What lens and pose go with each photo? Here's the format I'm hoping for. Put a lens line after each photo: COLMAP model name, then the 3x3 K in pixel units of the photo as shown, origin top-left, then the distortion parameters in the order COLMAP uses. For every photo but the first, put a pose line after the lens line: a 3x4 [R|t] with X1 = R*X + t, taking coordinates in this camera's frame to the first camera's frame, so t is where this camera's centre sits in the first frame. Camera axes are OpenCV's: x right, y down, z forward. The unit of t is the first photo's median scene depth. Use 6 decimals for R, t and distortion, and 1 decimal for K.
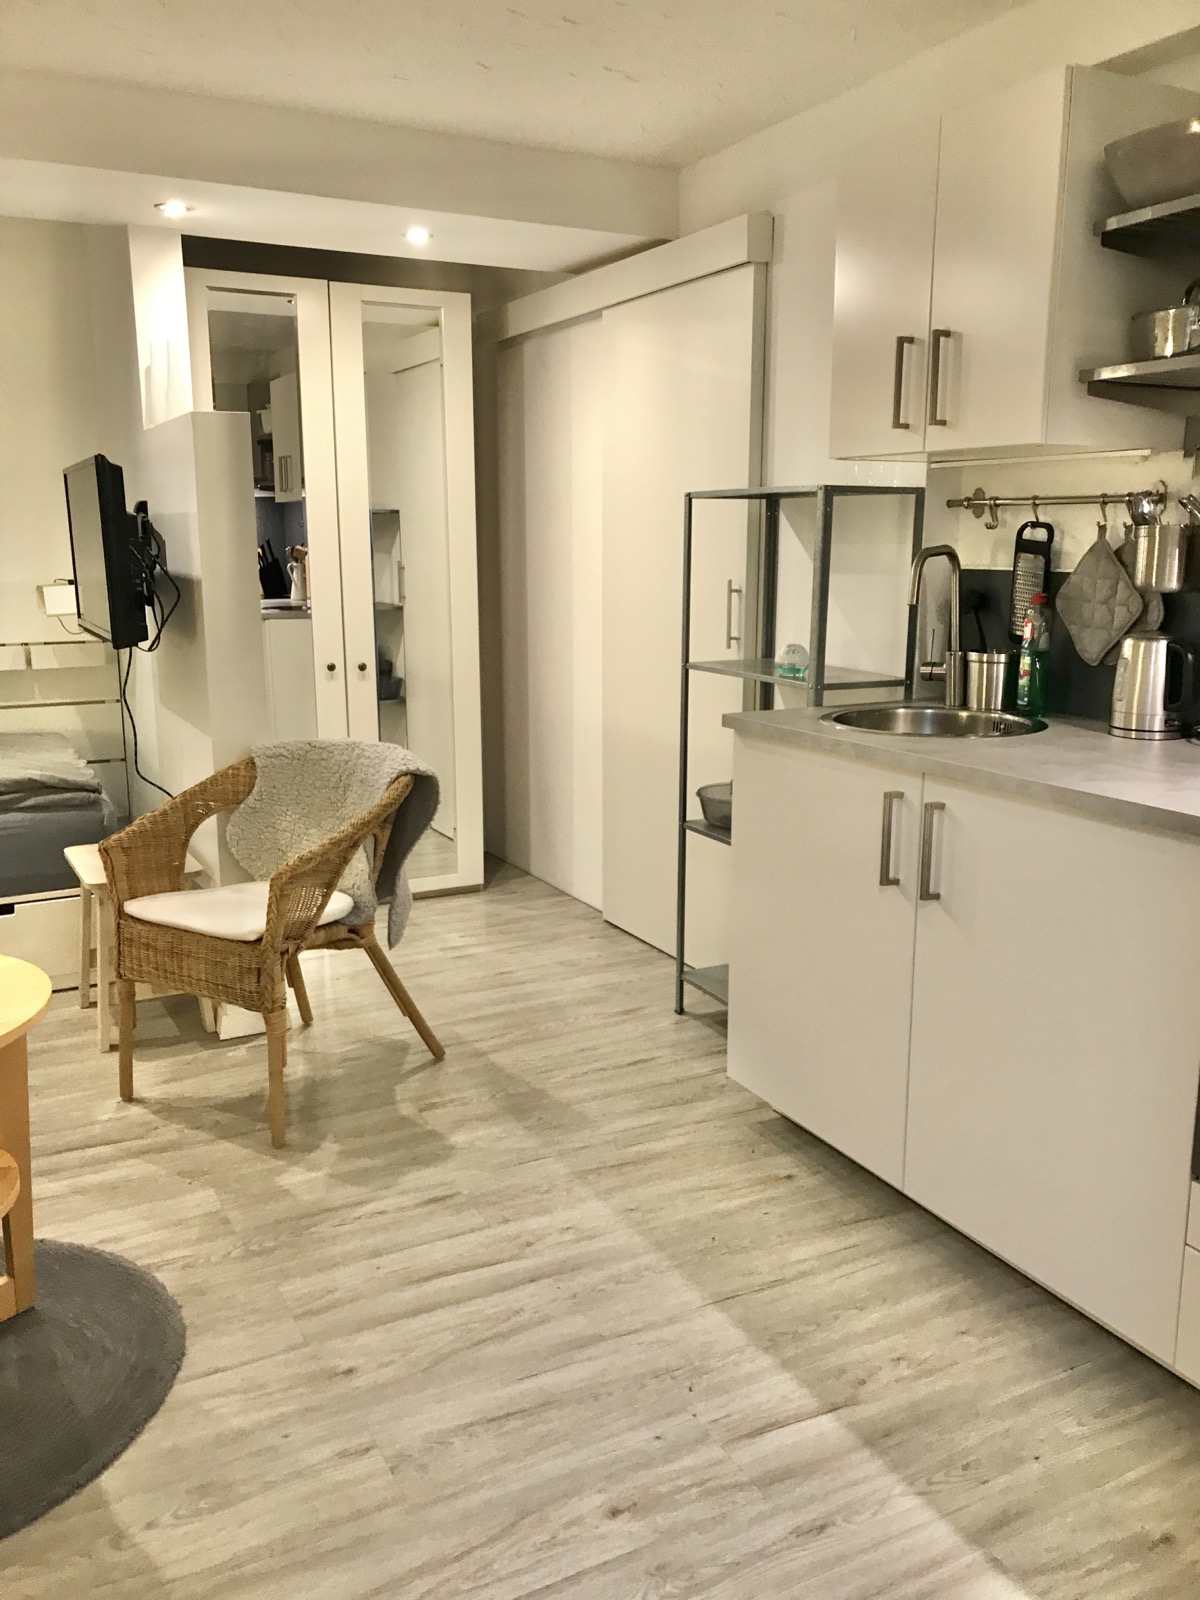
lens RADIAL K [[1316.5, 0, 605.1], [0, 1316.5, 808.1], [0, 0, 1]] dist [0.006032, -0.014972]
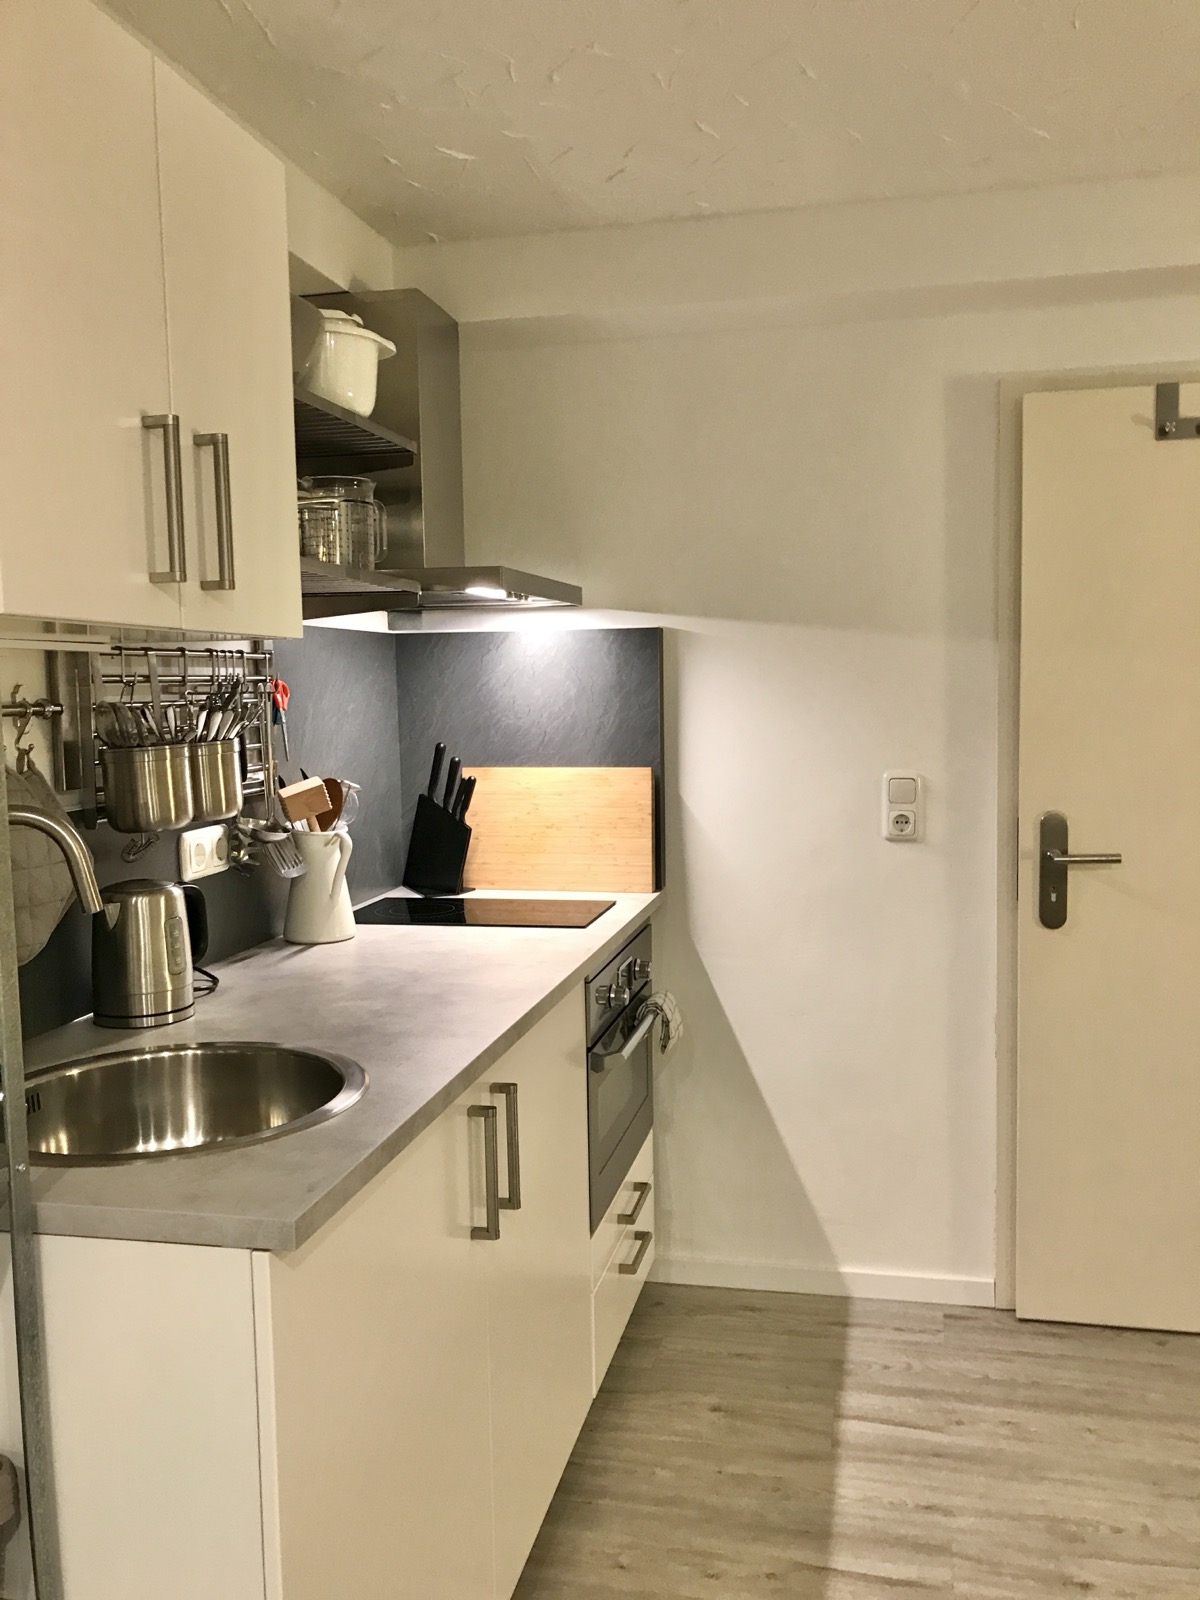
lens RADIAL K [[1316.5, 0, 605.1], [0, 1316.5, 808.1], [0, 0, 1]] dist [0.006032, -0.014972]
pose [[-0.759910, -0.047360, 0.648300, -0.236682], [0.152168, 0.956669, 0.248253, -0.278344], [-0.631966, 0.287300, -0.719776, 1.174990]]
